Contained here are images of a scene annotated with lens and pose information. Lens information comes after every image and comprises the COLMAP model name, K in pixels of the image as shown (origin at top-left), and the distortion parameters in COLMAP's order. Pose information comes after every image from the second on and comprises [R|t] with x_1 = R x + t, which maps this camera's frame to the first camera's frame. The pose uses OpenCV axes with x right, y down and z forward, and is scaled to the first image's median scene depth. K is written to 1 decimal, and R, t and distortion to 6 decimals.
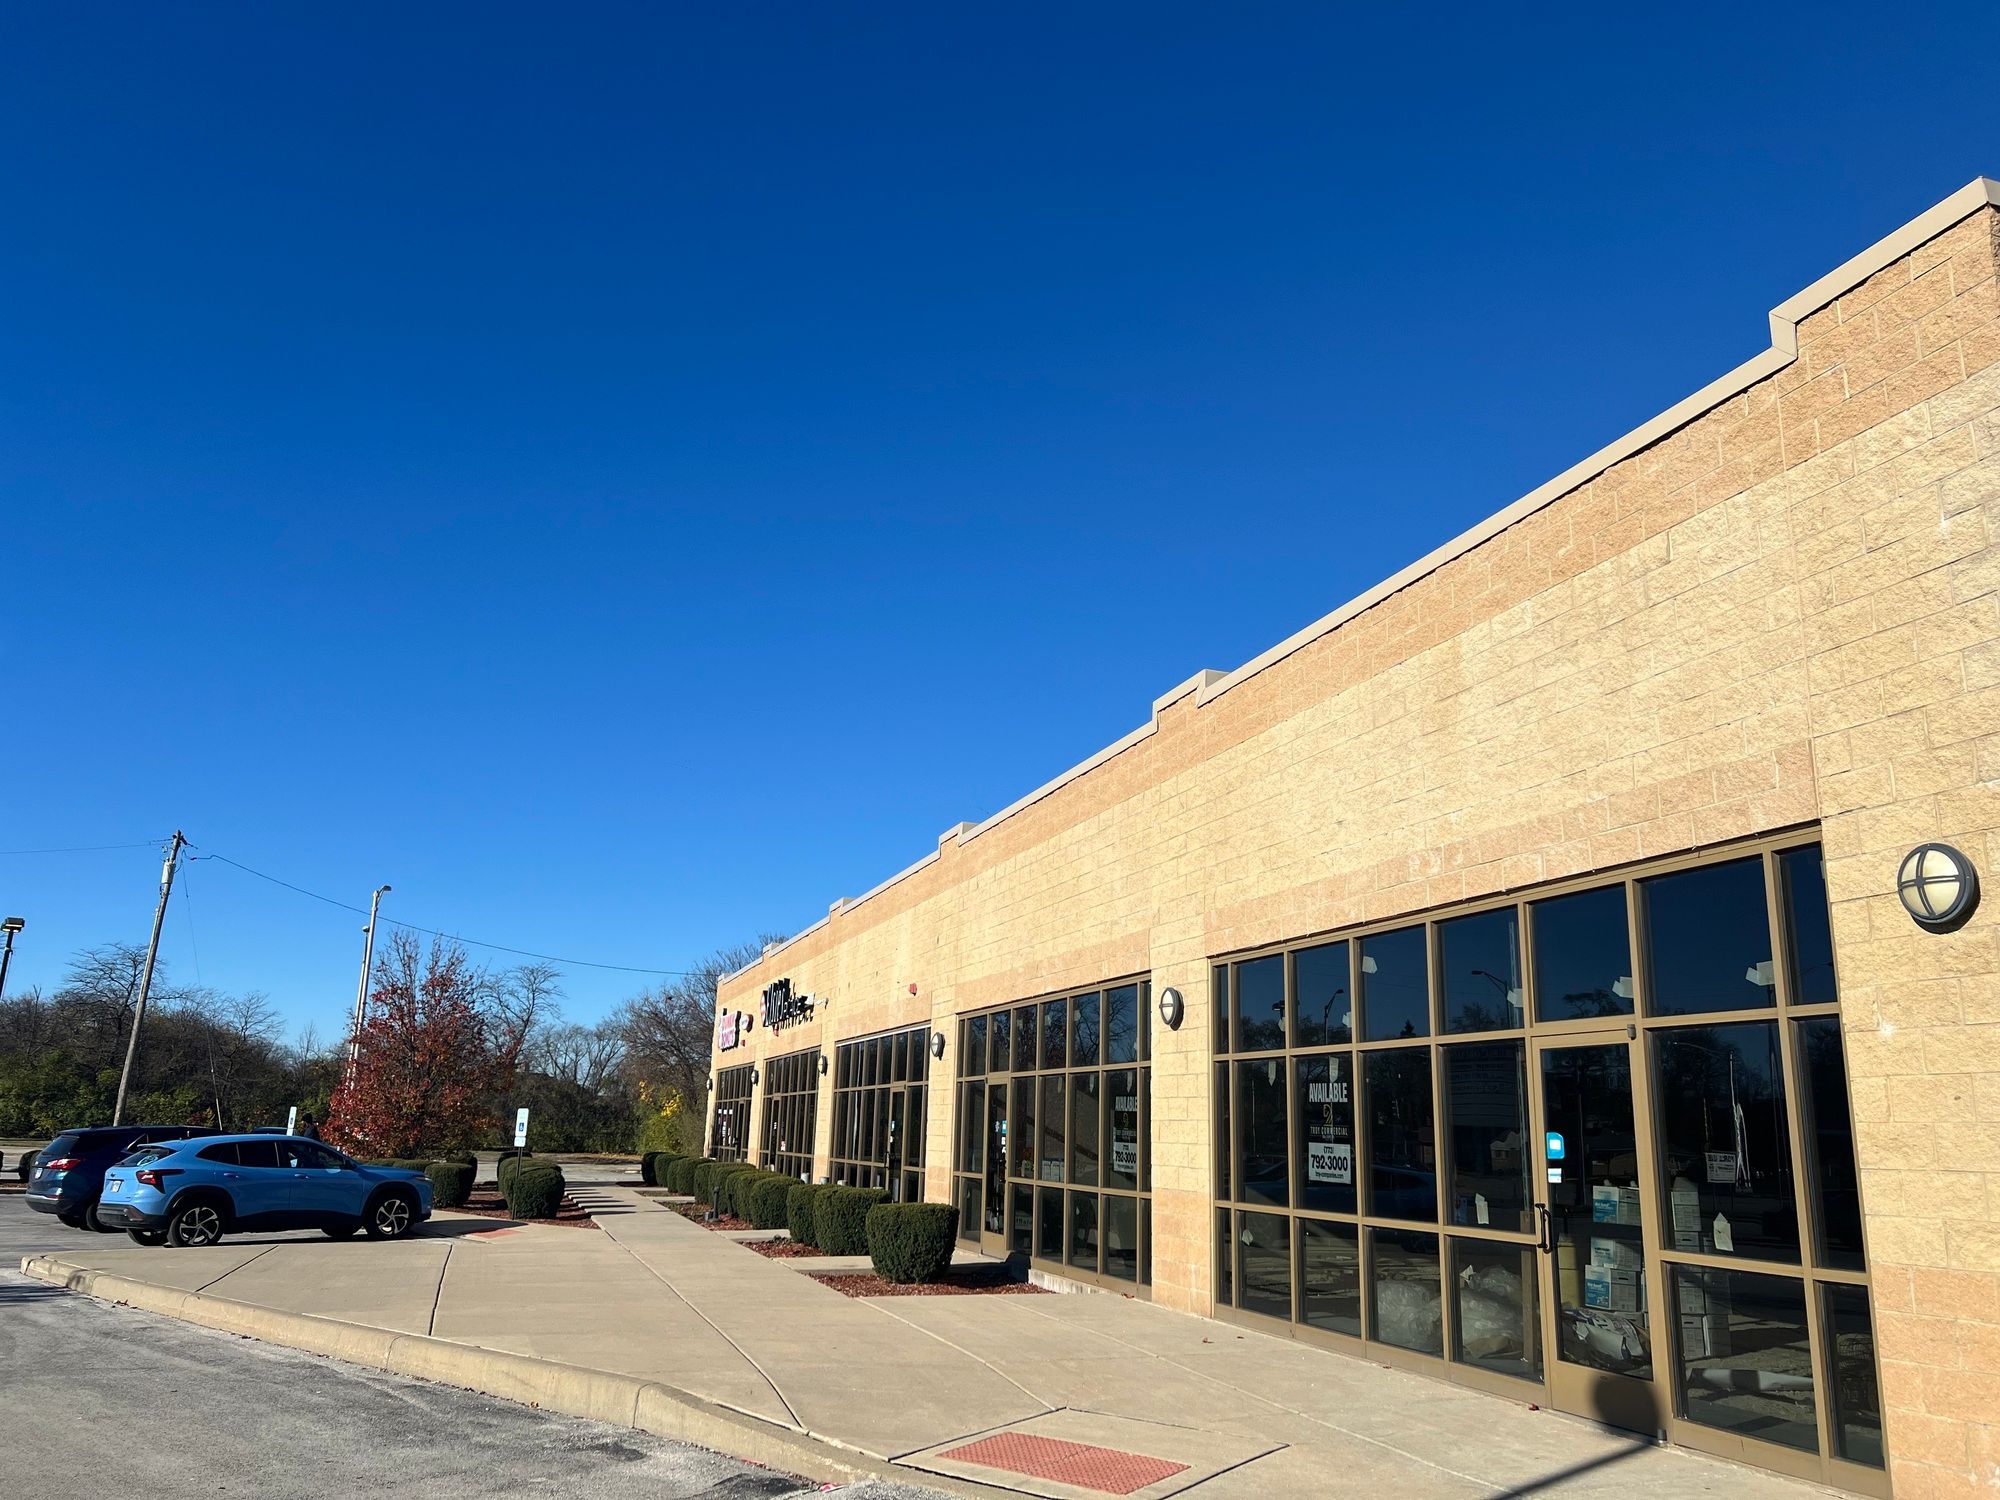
lens RADIAL K [[1497.6, 0, 989.1], [0, 1497.6, 765.5], [0, 0, 1]] dist [0.060342, -0.064455]
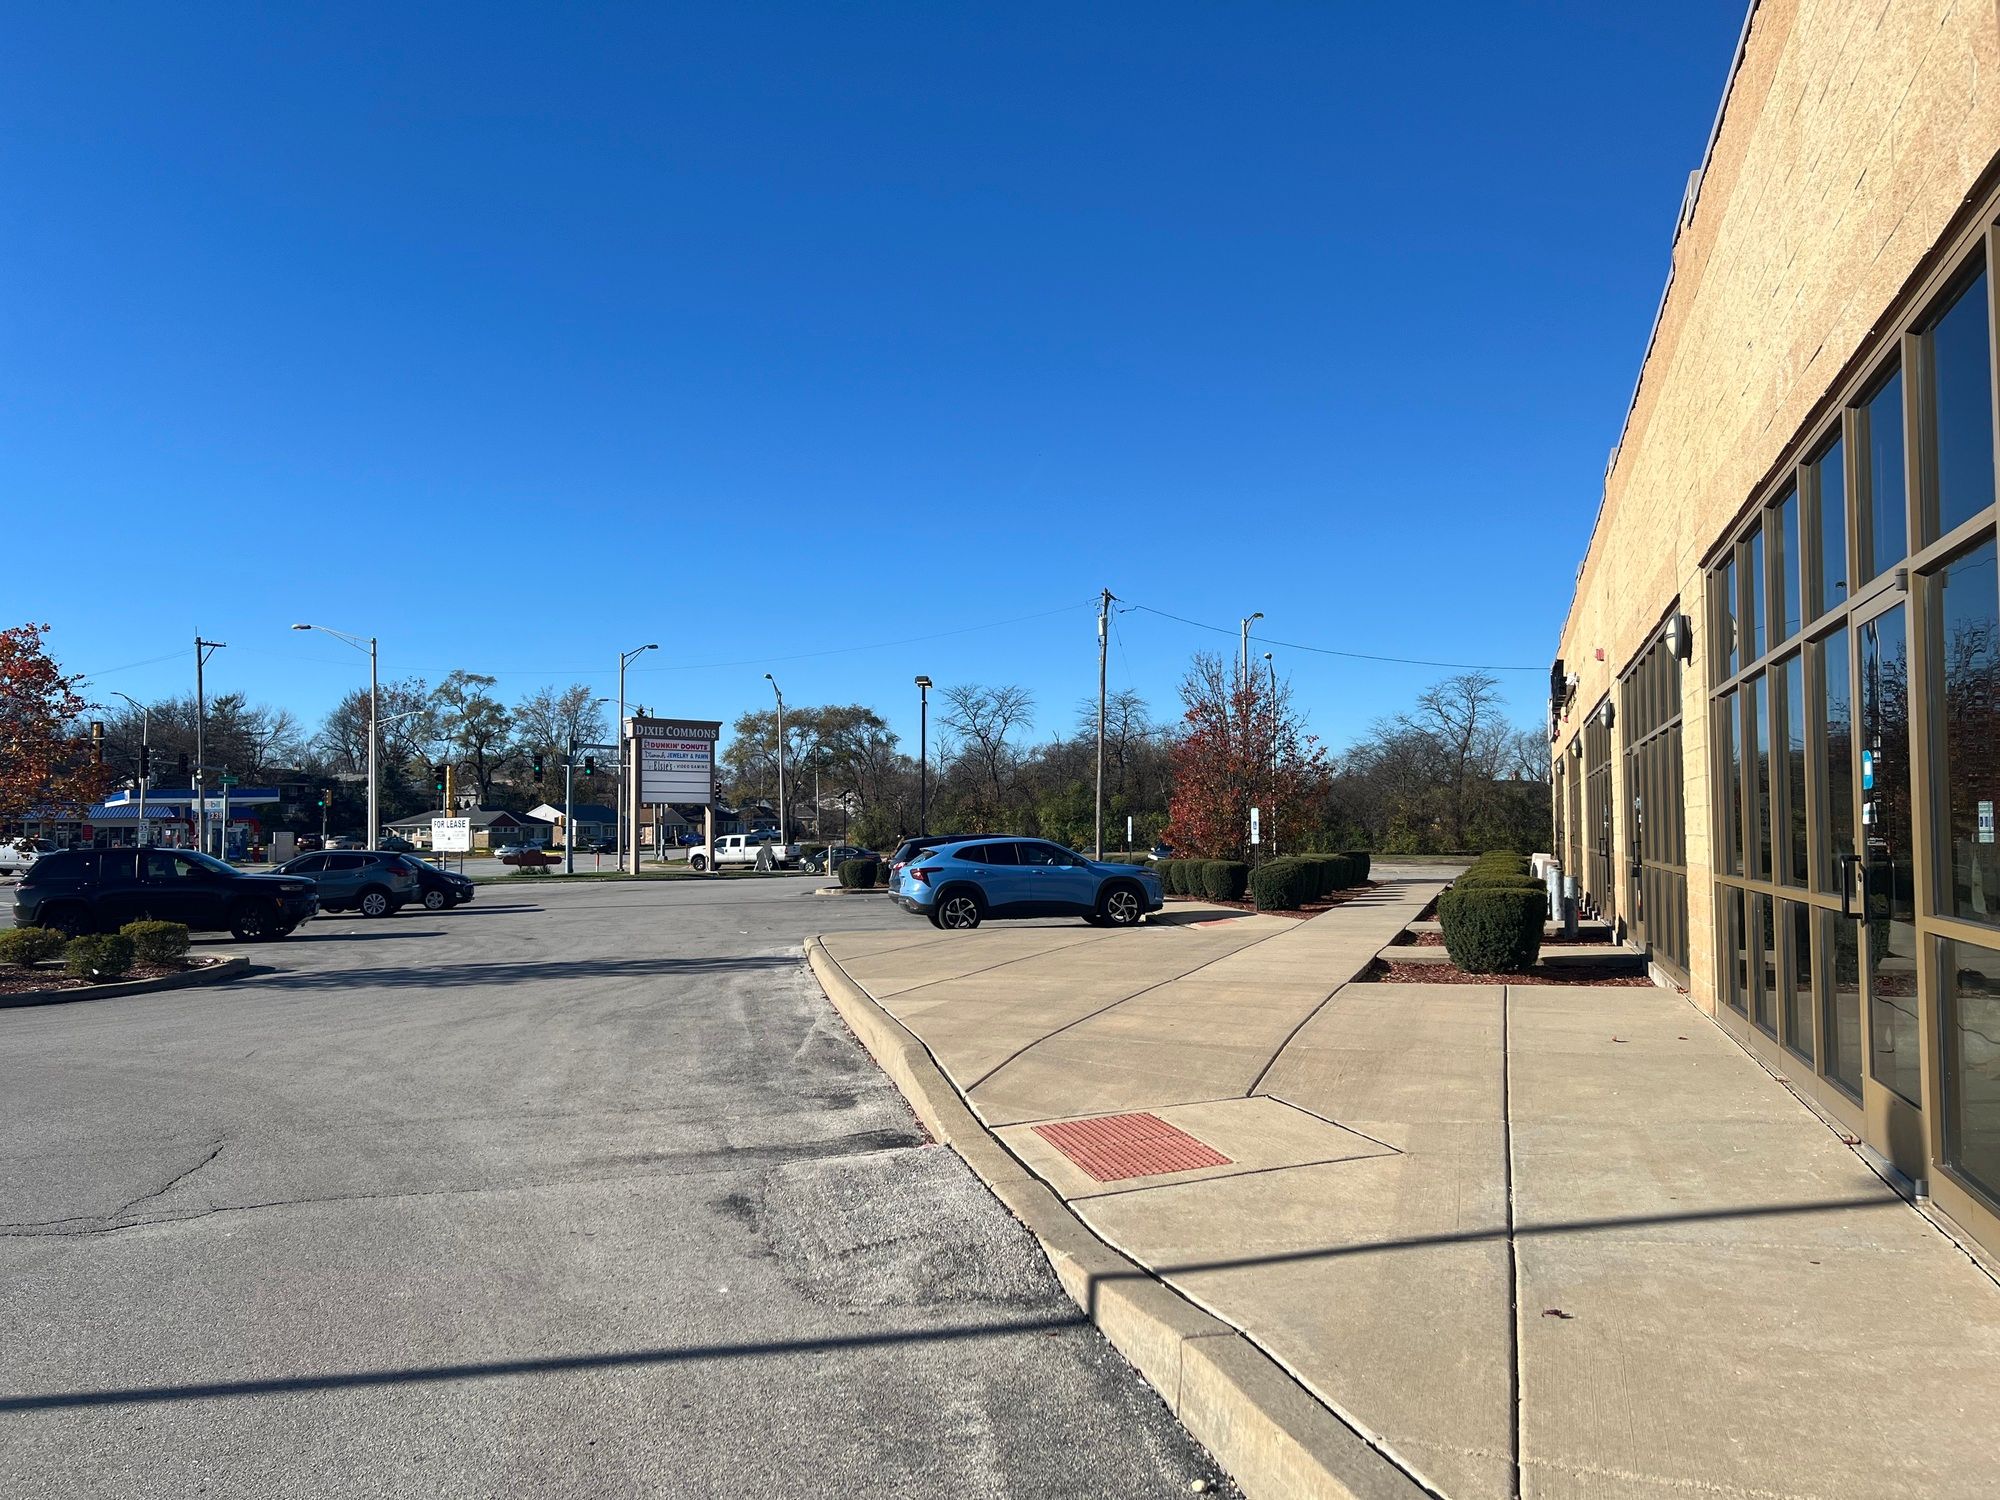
lens RADIAL K [[1497.6, 0, 993.6], [0, 1497.6, 755.1], [0, 0, 1]] dist [0.060342, -0.064455]
pose [[0.785033, -0.067771, -0.615735, 0.208162], [0.176927, 0.977122, 0.118026, 0.042726], [0.593649, -0.201595, 0.779064, 0.110566]]
